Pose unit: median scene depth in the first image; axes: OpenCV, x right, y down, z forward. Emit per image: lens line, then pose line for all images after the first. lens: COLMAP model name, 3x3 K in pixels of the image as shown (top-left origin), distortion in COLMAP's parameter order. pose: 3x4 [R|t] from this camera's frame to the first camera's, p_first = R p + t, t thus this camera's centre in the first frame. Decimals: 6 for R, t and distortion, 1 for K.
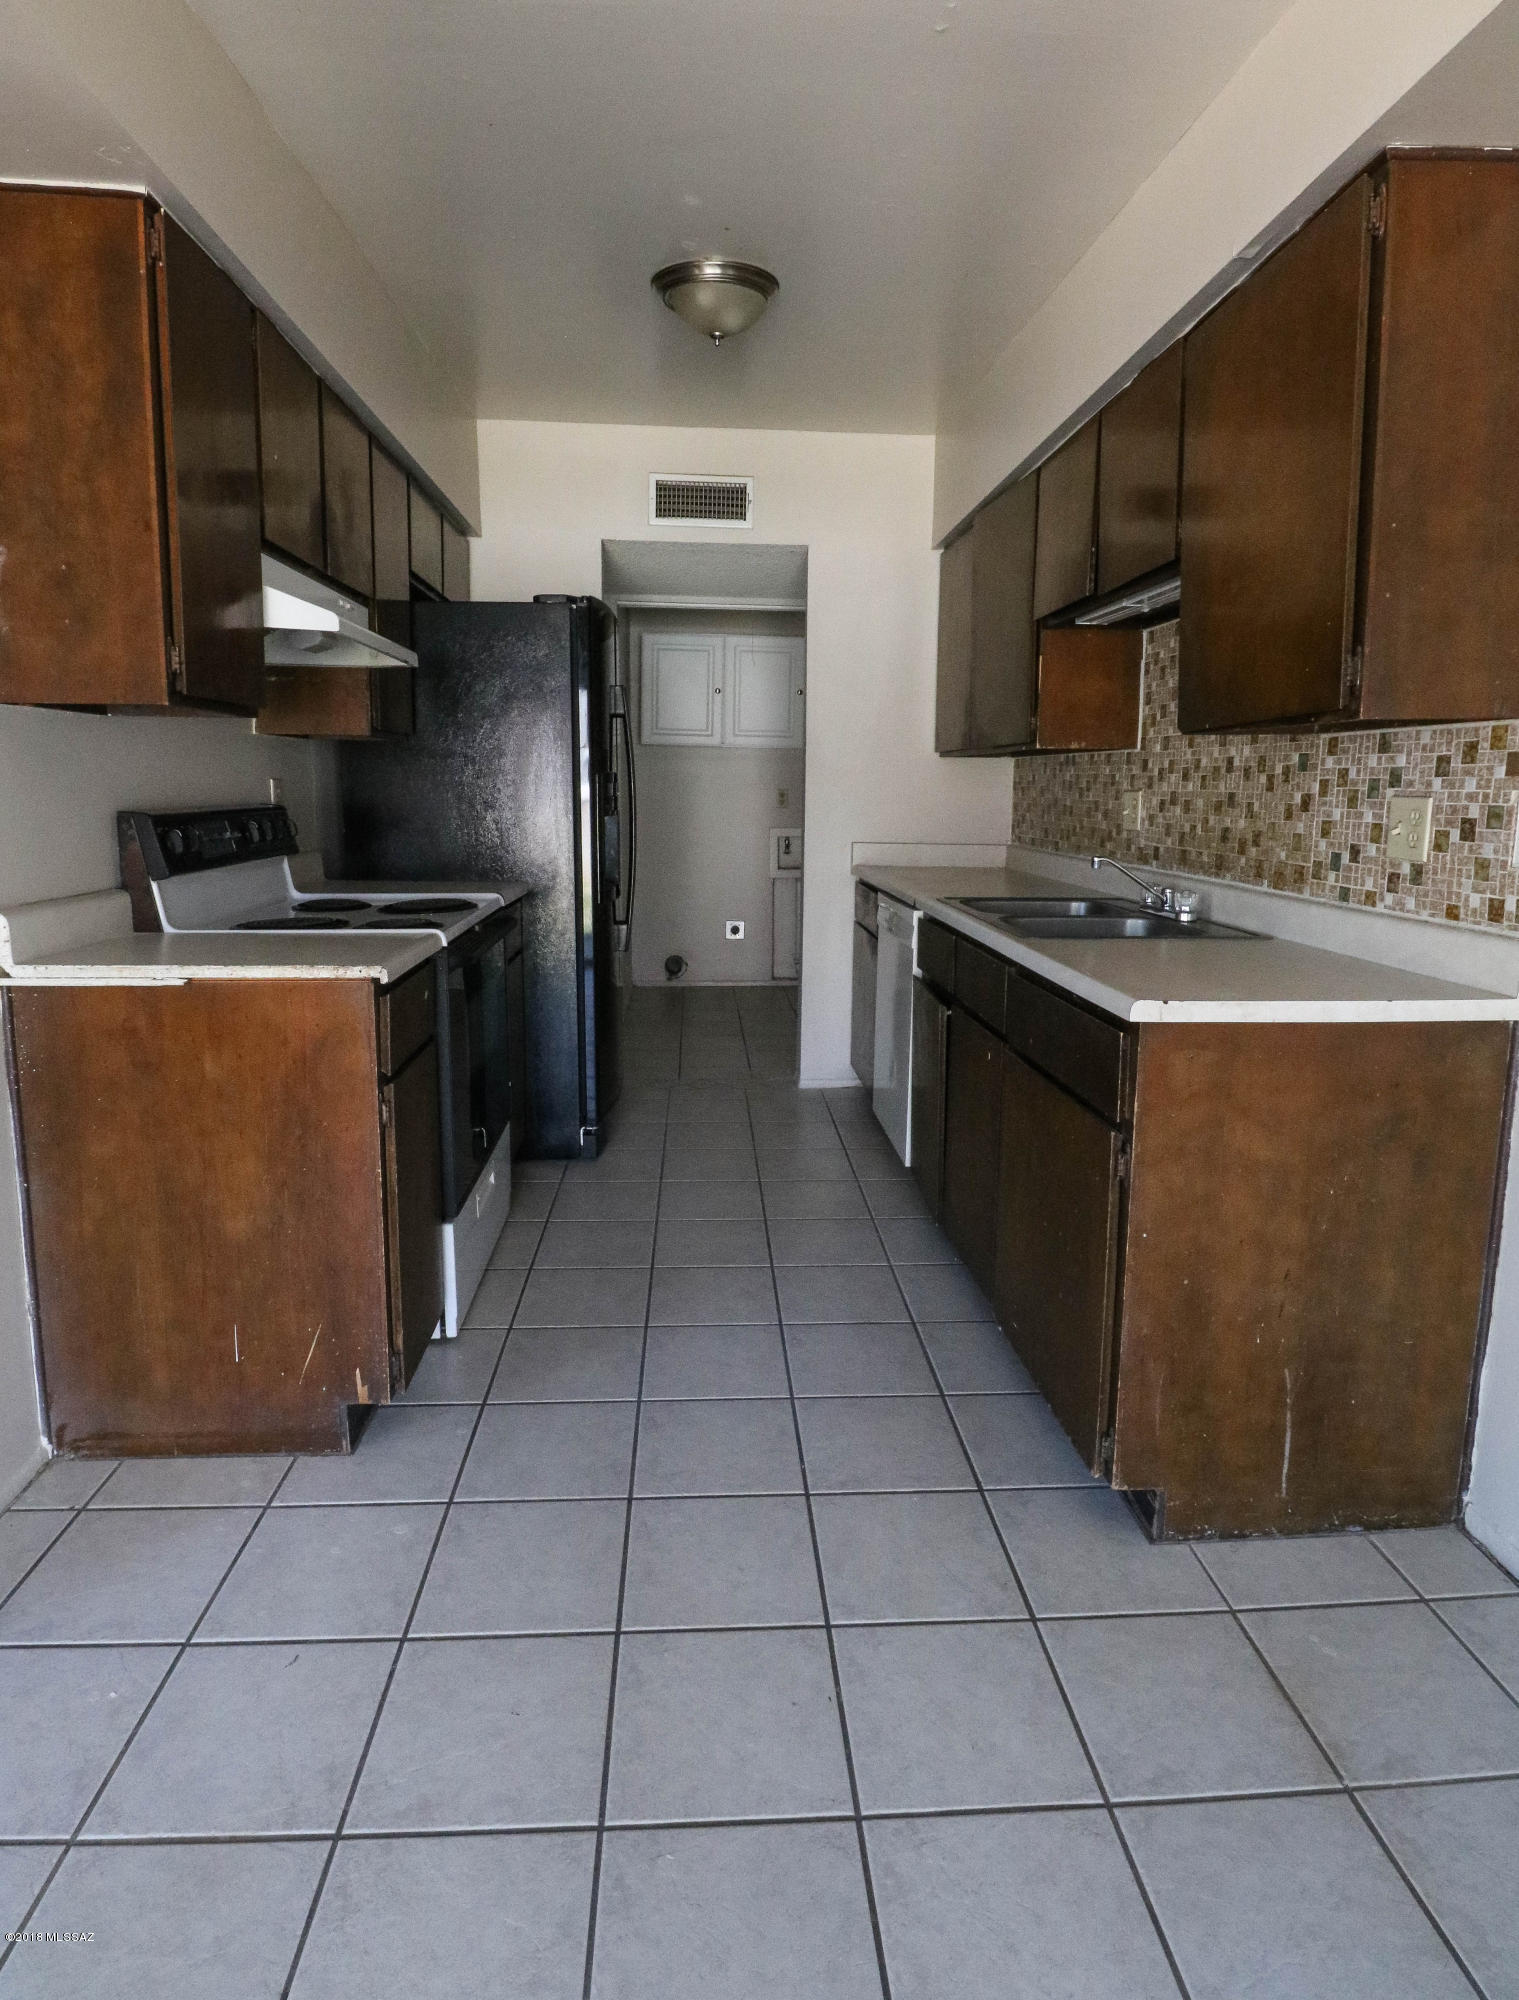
lens RADIAL K [[1128.8, 0, 772.4], [0, 1128.8, 938.3], [0, 0, 1]] dist [0.000758, -0.000147]
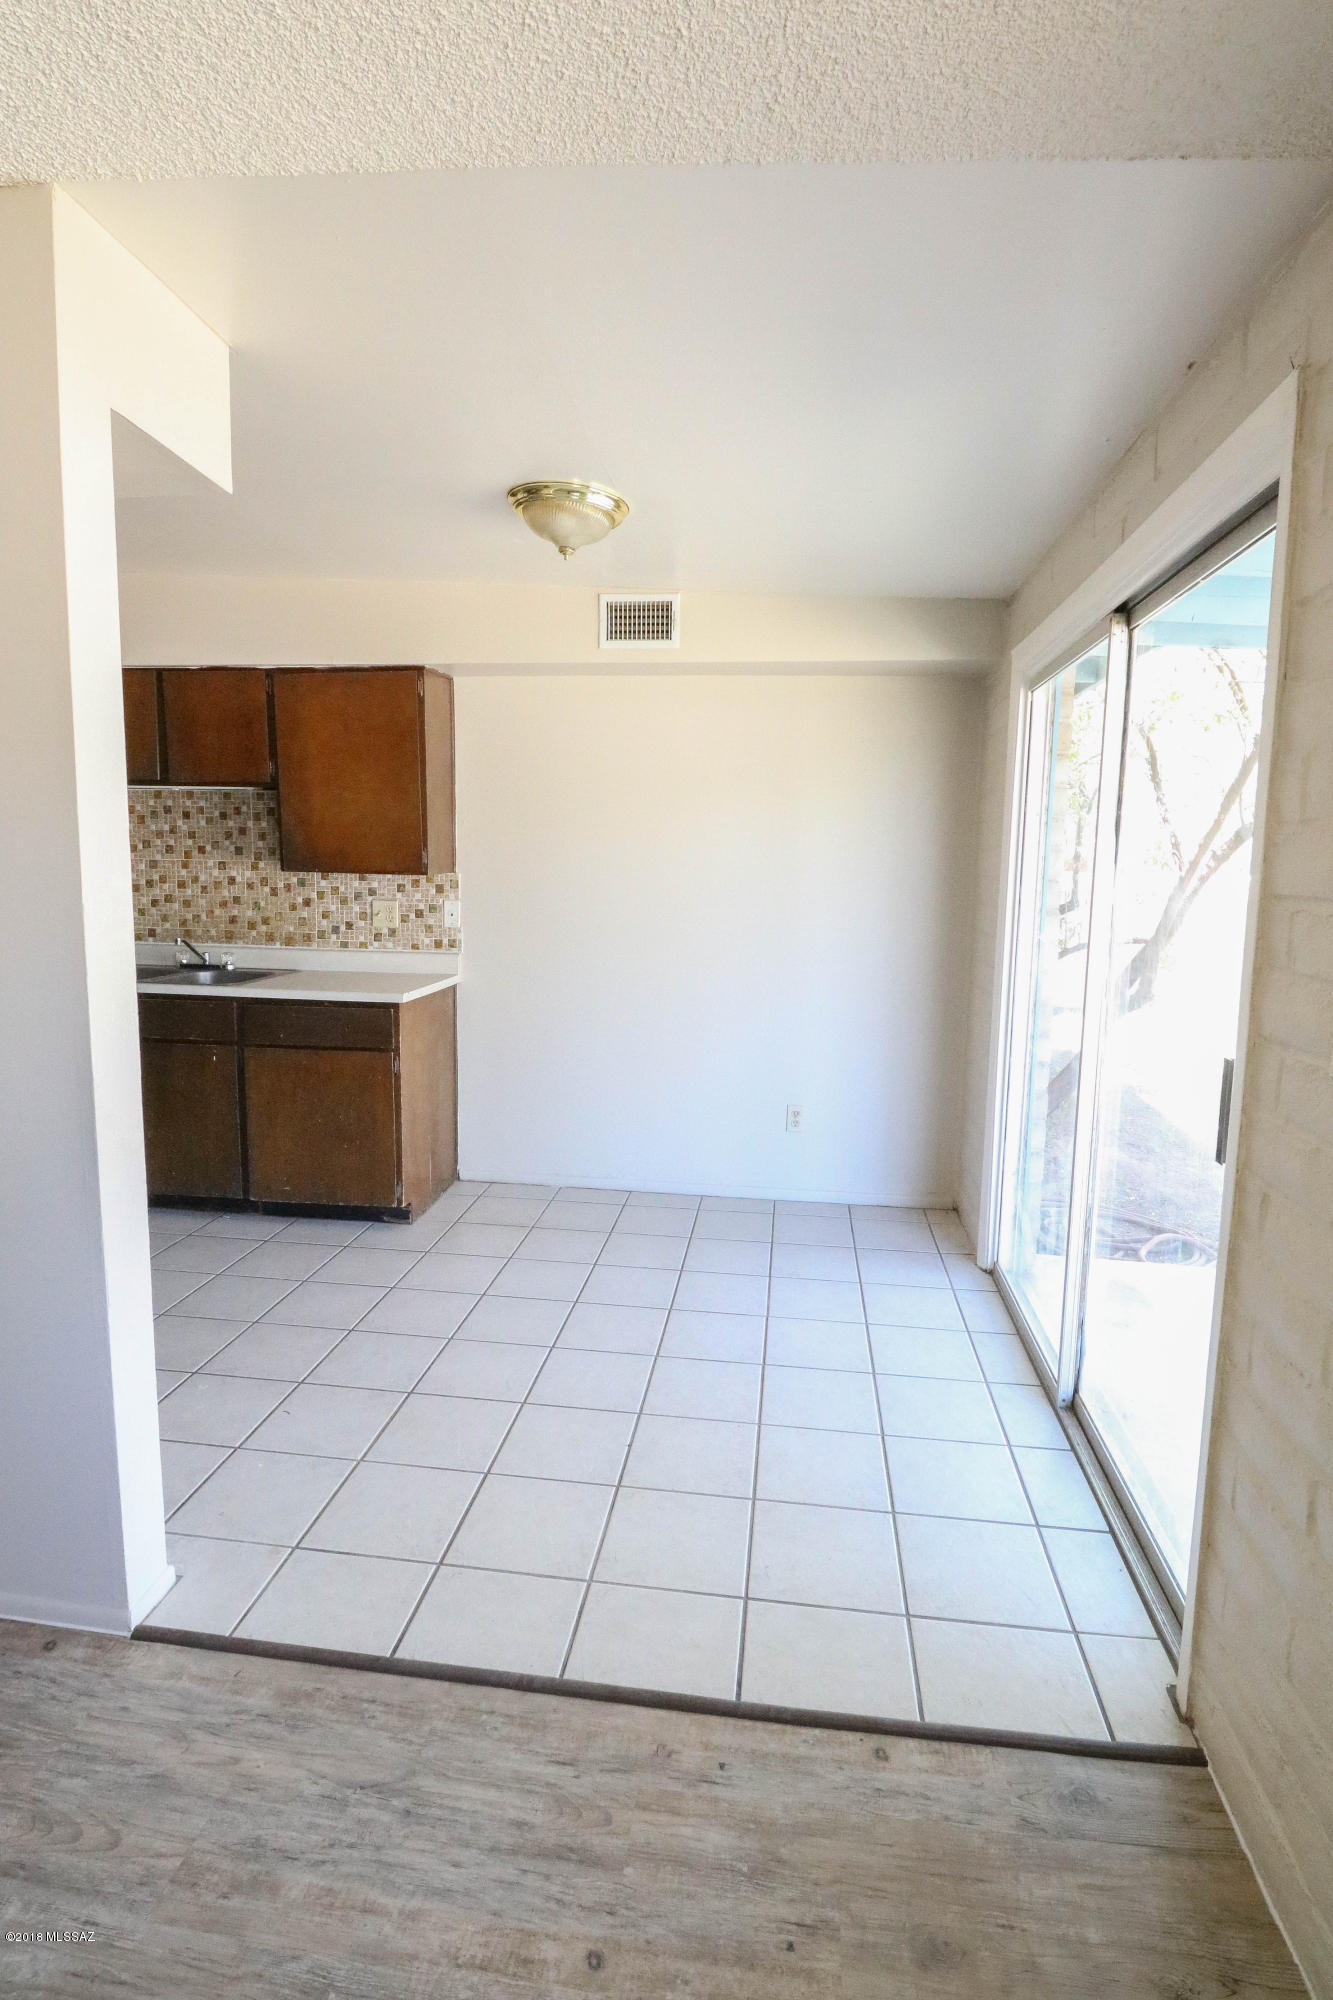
lens RADIAL K [[962.3, 0, 669.1], [0, 962.3, 993.4], [0, 0, 1]] dist [-0.009305, -0.004348]
pose [[0.196959, -0.141321, 0.970173, -1.245427], [0.115494, 0.986011, 0.120181, -0.102249], [-0.973585, 0.088378, 0.210526, 0.014161]]
